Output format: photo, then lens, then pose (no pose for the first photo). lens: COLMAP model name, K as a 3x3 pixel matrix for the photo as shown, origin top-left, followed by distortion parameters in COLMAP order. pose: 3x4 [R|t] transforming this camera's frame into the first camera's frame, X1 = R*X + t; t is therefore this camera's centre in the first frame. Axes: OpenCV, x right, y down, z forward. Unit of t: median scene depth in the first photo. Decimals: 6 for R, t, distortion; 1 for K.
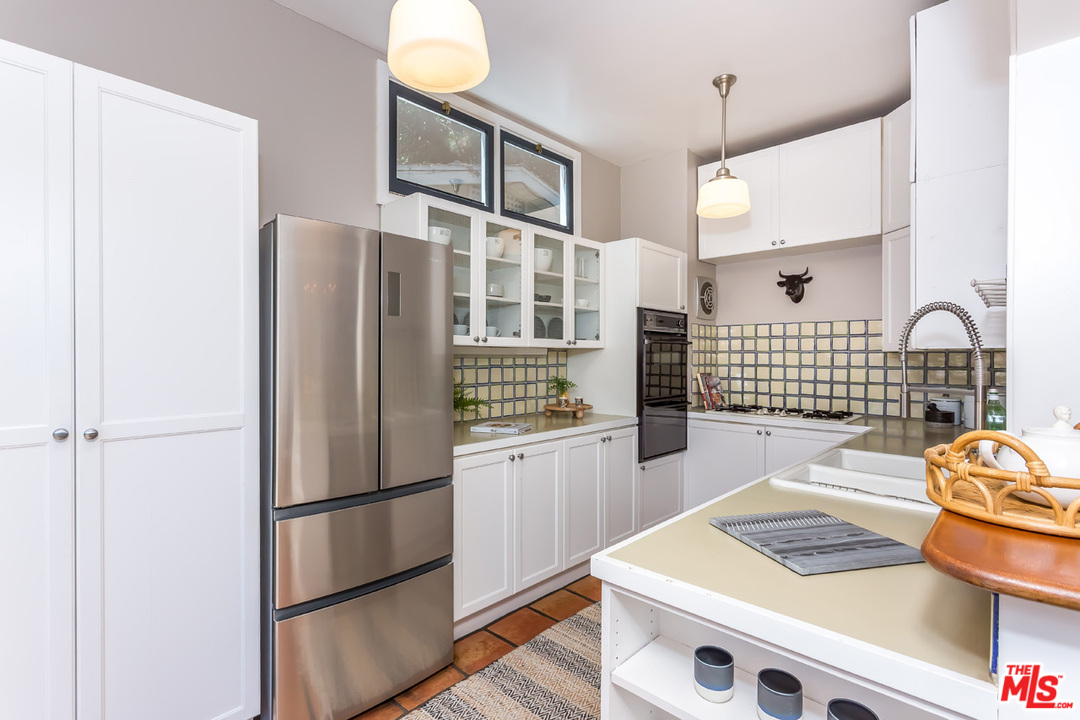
lens RADIAL K [[515.3, 0, 535.9], [0, 515.3, 357.3], [0, 0, 1]] dist [0.007155, -0.000153]
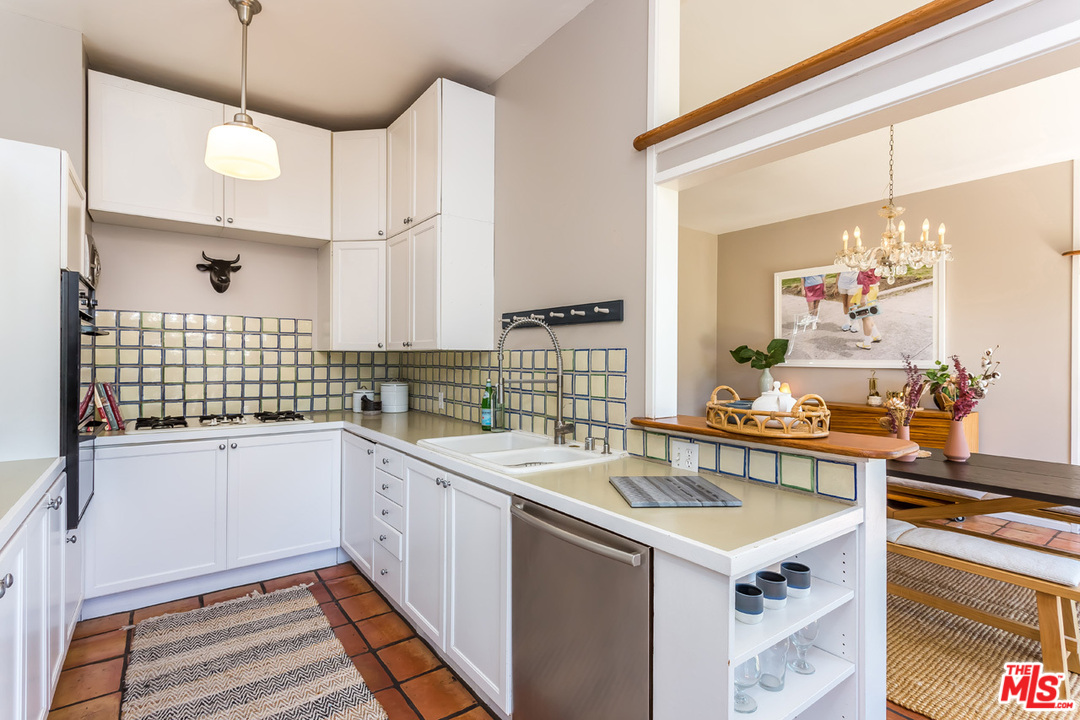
lens RADIAL K [[515.3, 0, 540.3], [0, 515.3, 358.5], [0, 0, 1]] dist [0.007155, -0.000153]
pose [[0.172487, -0.001470, 0.985011, -0.267168], [-0.007278, 0.999970, 0.002767, -0.000879], [-0.984985, -0.007646, 0.172471, 0.335716]]
